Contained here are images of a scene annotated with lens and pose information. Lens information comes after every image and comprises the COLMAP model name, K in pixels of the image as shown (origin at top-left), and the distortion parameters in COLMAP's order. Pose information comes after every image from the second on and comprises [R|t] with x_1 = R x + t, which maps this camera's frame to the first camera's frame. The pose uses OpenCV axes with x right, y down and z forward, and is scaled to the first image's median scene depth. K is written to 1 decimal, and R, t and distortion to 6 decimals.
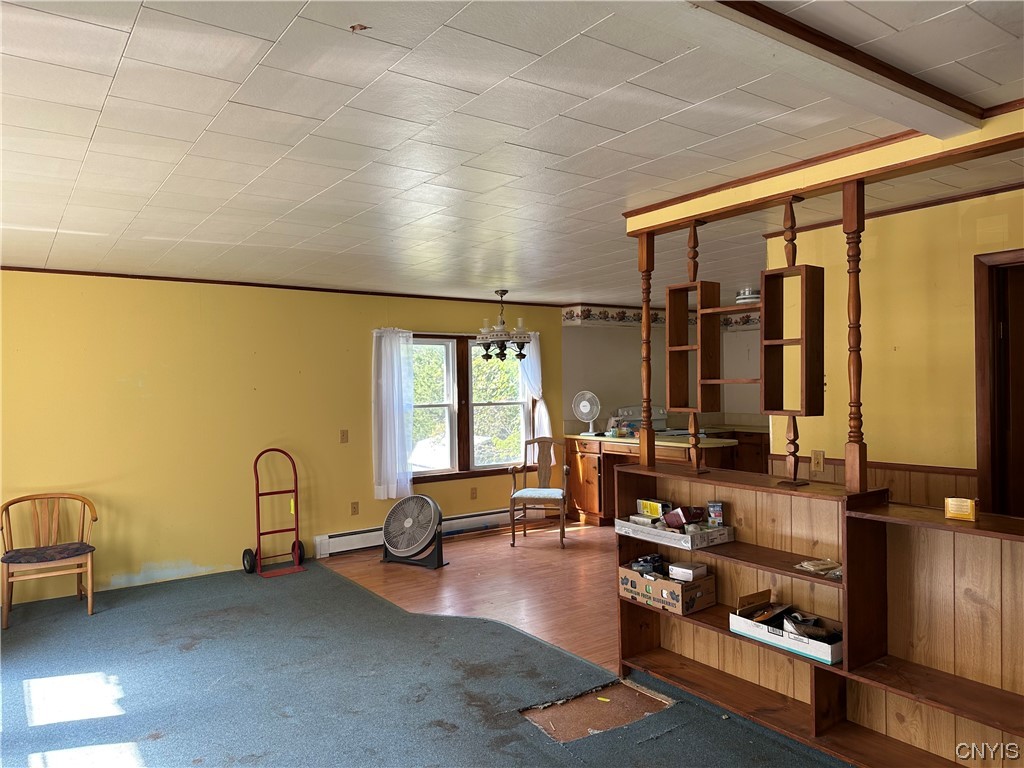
lens RADIAL K [[714.0, 0, 515.7], [0, 714.0, 378.3], [0, 0, 1]] dist [0.021407, -0.057947]
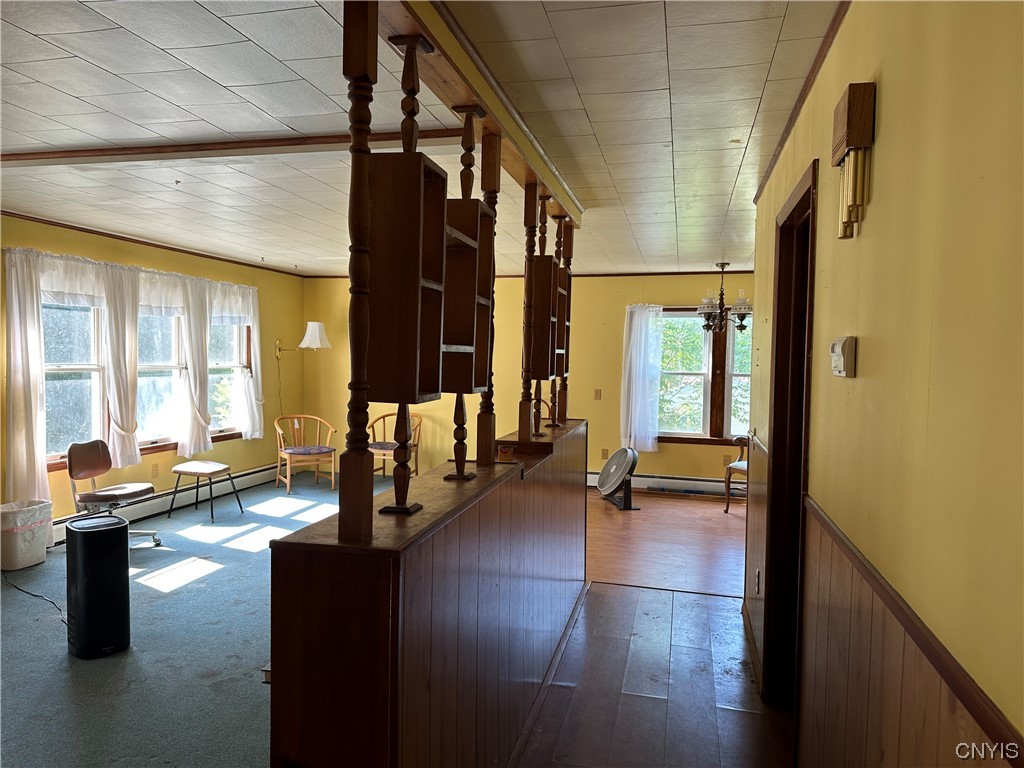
lens RADIAL K [[714.0, 0, 514.5], [0, 714.0, 391.3], [0, 0, 1]] dist [0.021407, -0.057947]
pose [[0.655512, 0.057055, -0.753026, 0.558859], [-0.009489, 0.997686, 0.067332, -0.005999], [0.755125, -0.036991, 0.654536, 0.099401]]
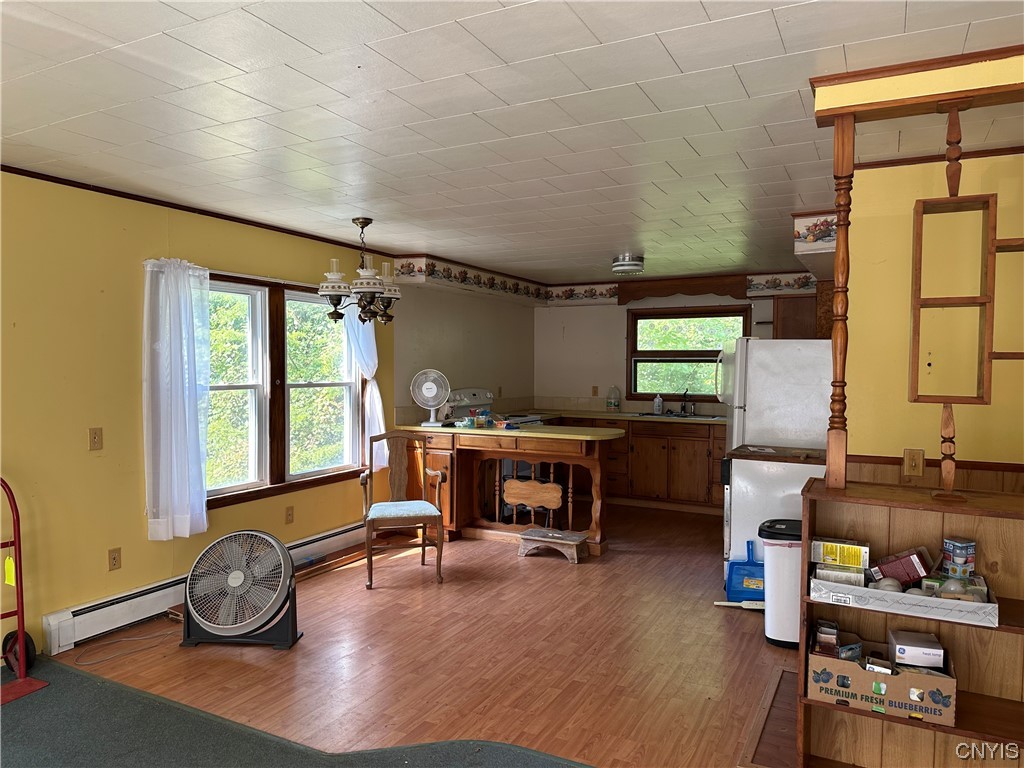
lens RADIAL K [[714.0, 0, 537.9], [0, 714.0, 386.8], [0, 0, 1]] dist [0.021407, -0.057947]
pose [[0.883163, 0.007700, 0.469003, -0.187830], [-0.025476, 0.999177, 0.031570, 0.011049], [-0.468374, -0.039830, 0.882632, 0.307940]]
